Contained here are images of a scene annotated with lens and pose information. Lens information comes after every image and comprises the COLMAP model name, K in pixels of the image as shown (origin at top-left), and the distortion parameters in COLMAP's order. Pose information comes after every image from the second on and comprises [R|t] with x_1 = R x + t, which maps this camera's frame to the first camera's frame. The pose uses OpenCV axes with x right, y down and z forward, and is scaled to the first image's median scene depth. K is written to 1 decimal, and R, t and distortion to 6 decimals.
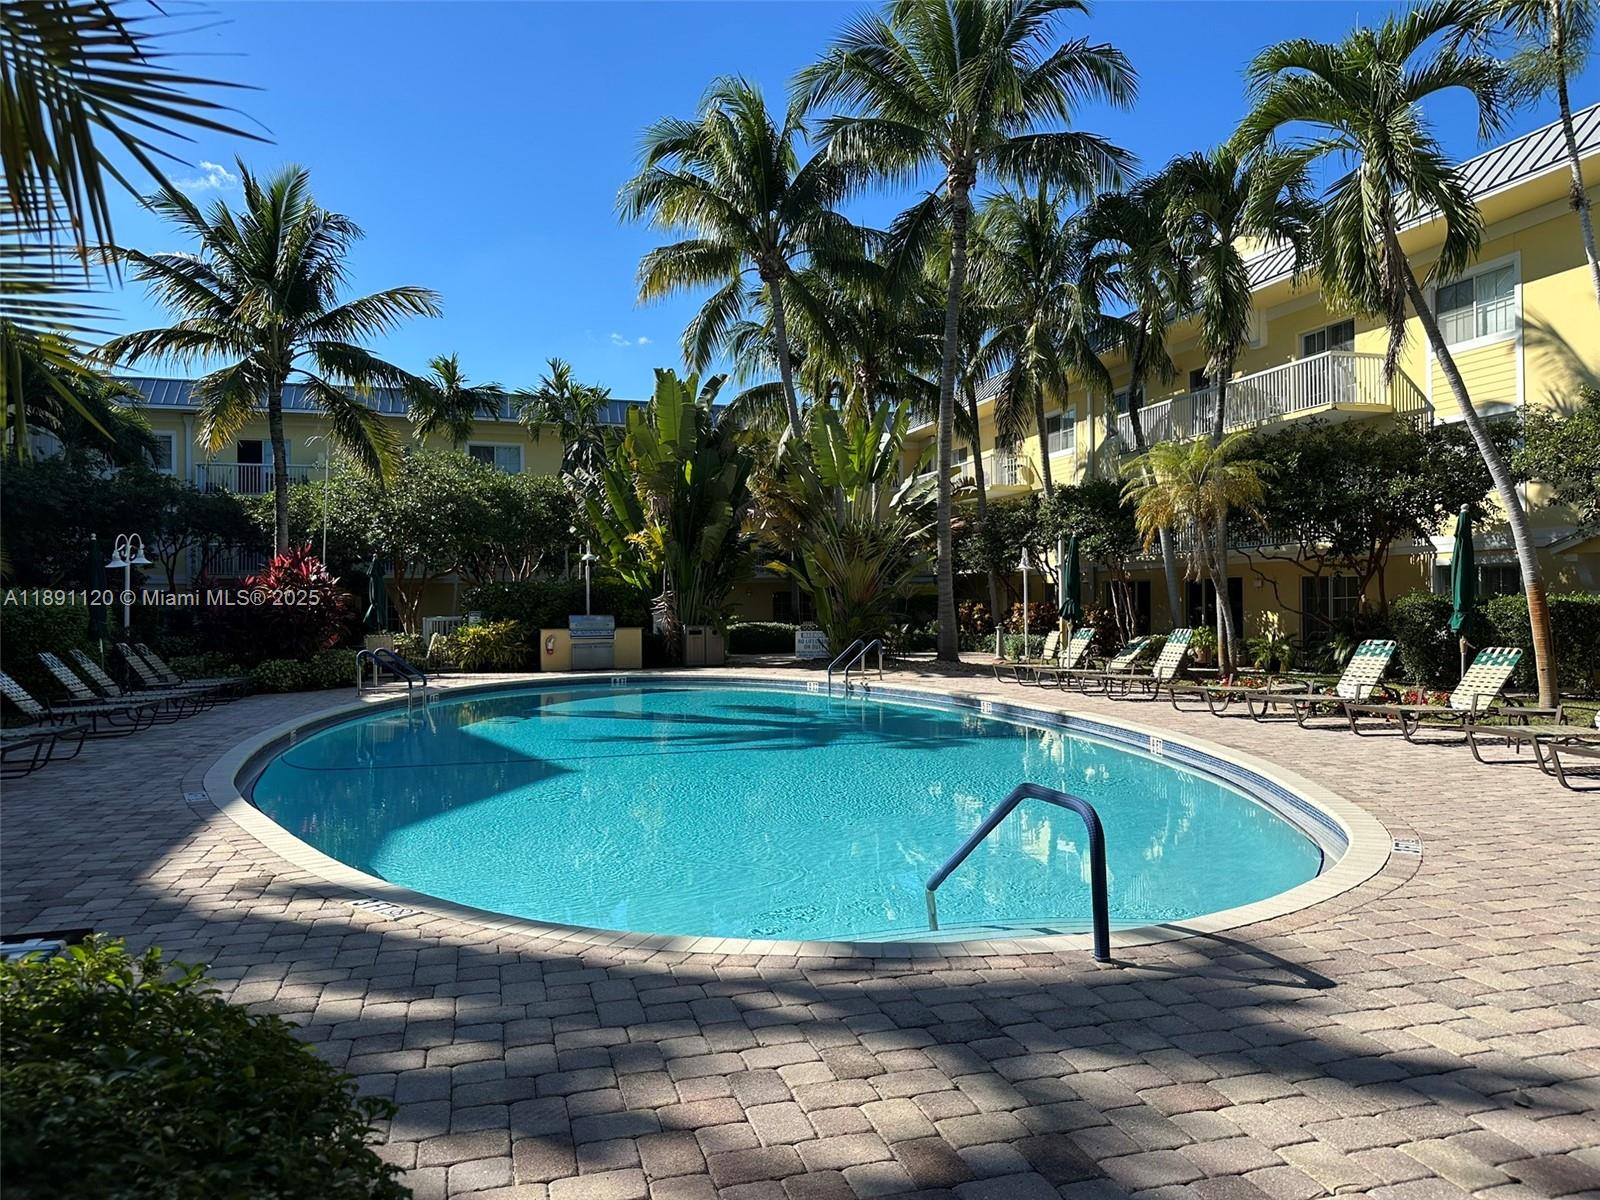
lens RADIAL K [[1120.9, 0, 802.2], [0, 1120.9, 588.7], [0, 0, 1]] dist [0.120558, -0.210224]
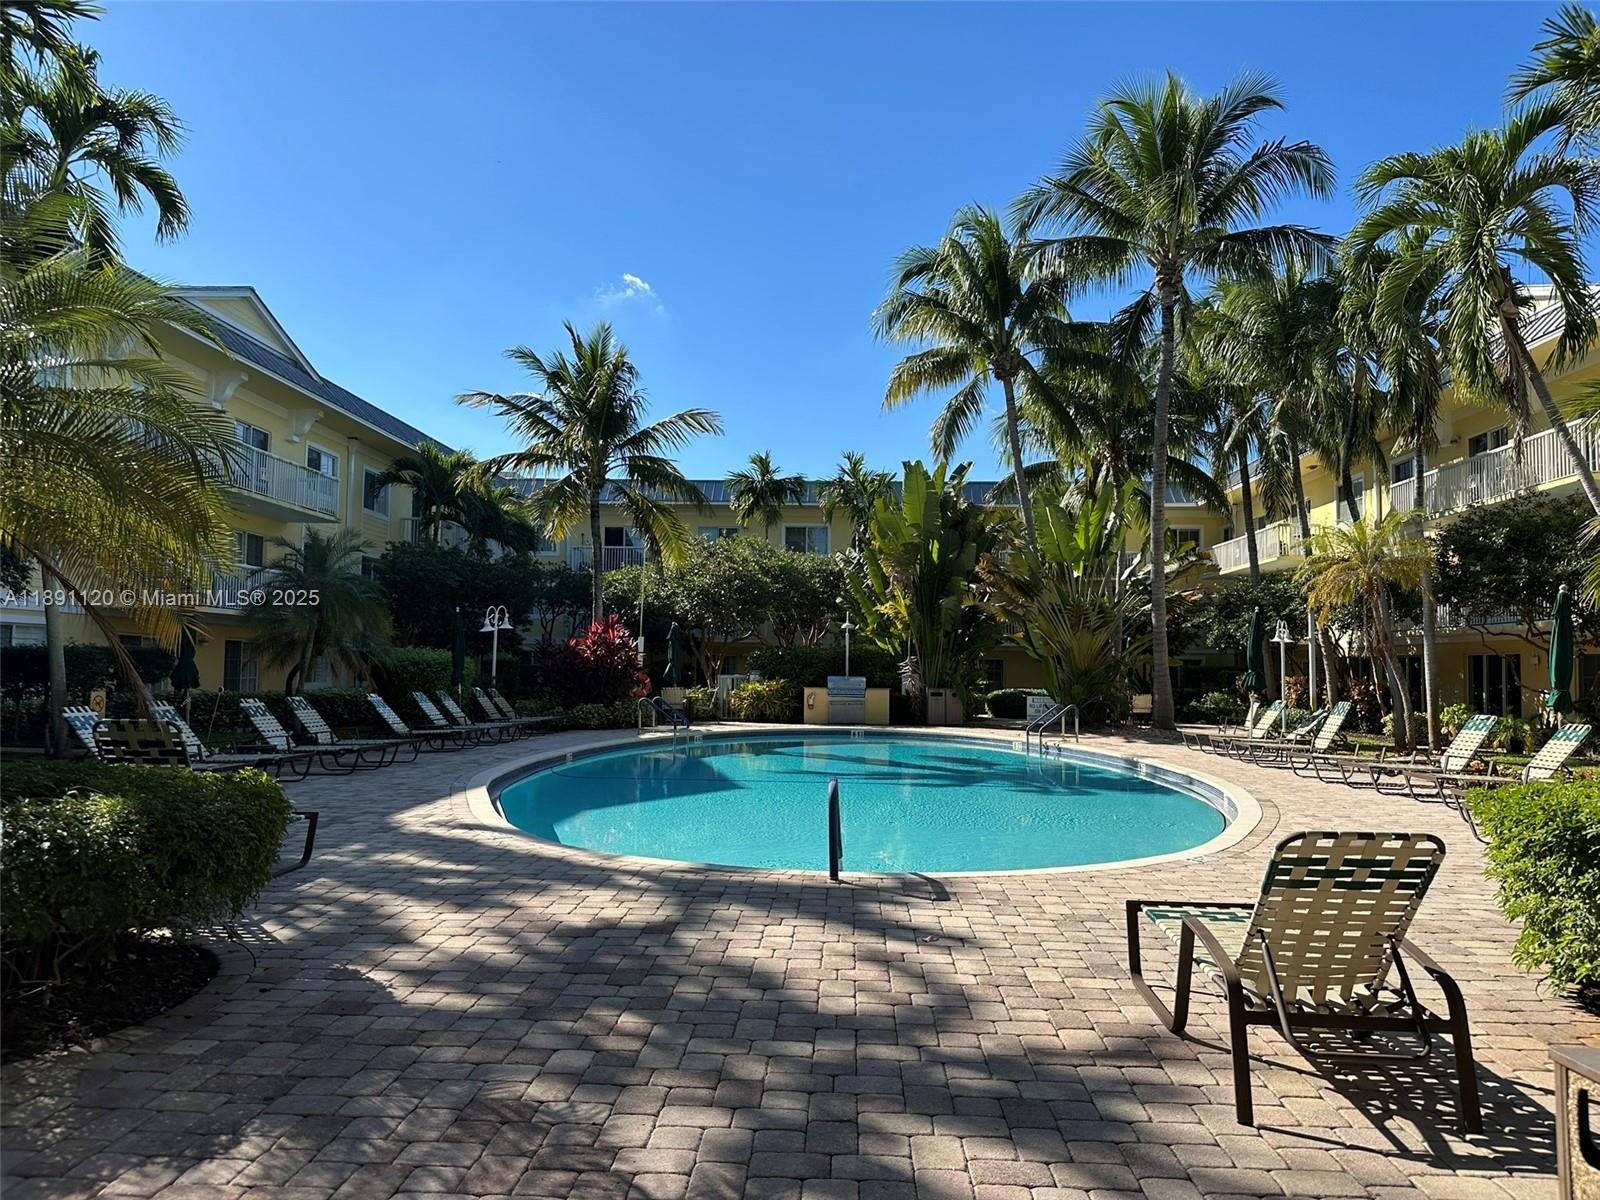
lens RADIAL K [[1115.3, 0, 787.5], [0, 1115.3, 600.3], [0, 0, 1]] dist [0.129115, -0.183529]
pose [[0.945062, 0.001168, -0.326889, 0.133604], [-0.017424, 0.998752, -0.046806, 0.000347], [0.326427, 0.049930, 0.943903, -0.104261]]
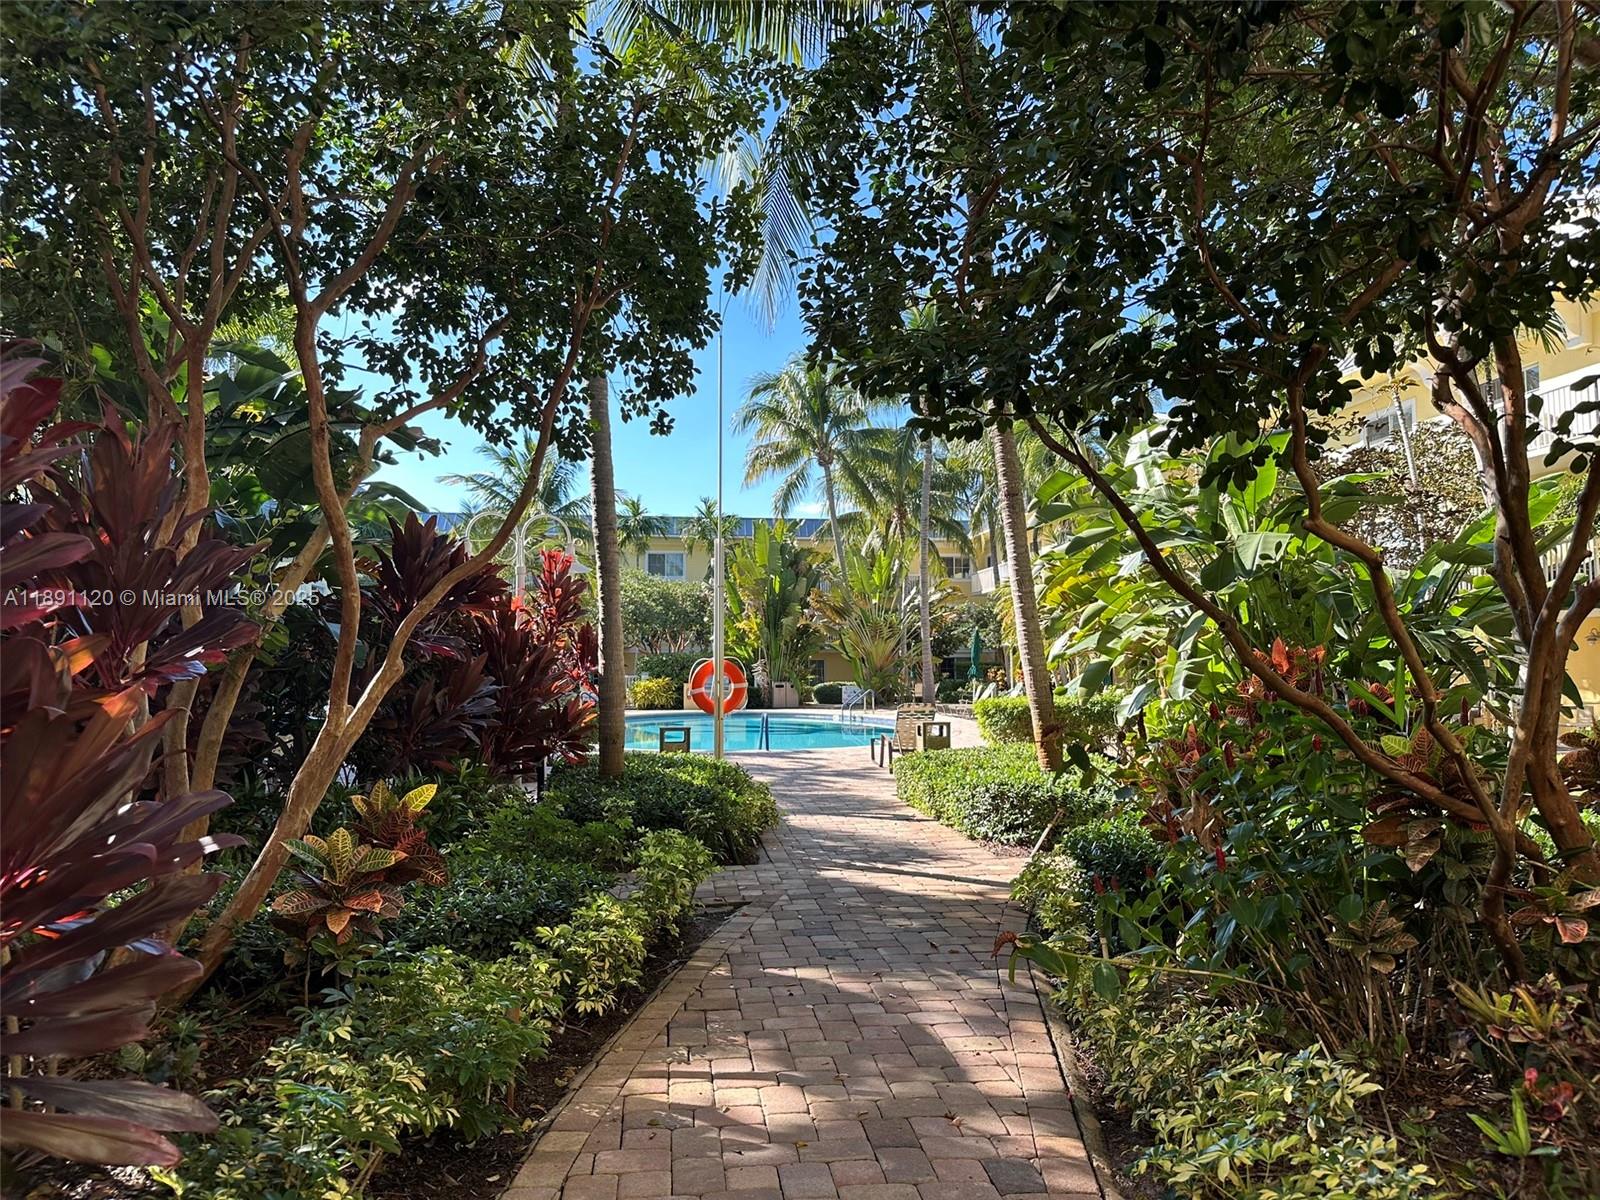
lens RADIAL K [[1115.3, 0, 787.5], [0, 1115.3, 600.3], [0, 0, 1]] dist [0.129115, -0.183529]
pose [[0.985062, -0.006068, -0.172090, 0.192904], [-0.002221, 0.998848, -0.047934, -0.006459], [0.172183, 0.047600, 0.983914, -0.560680]]
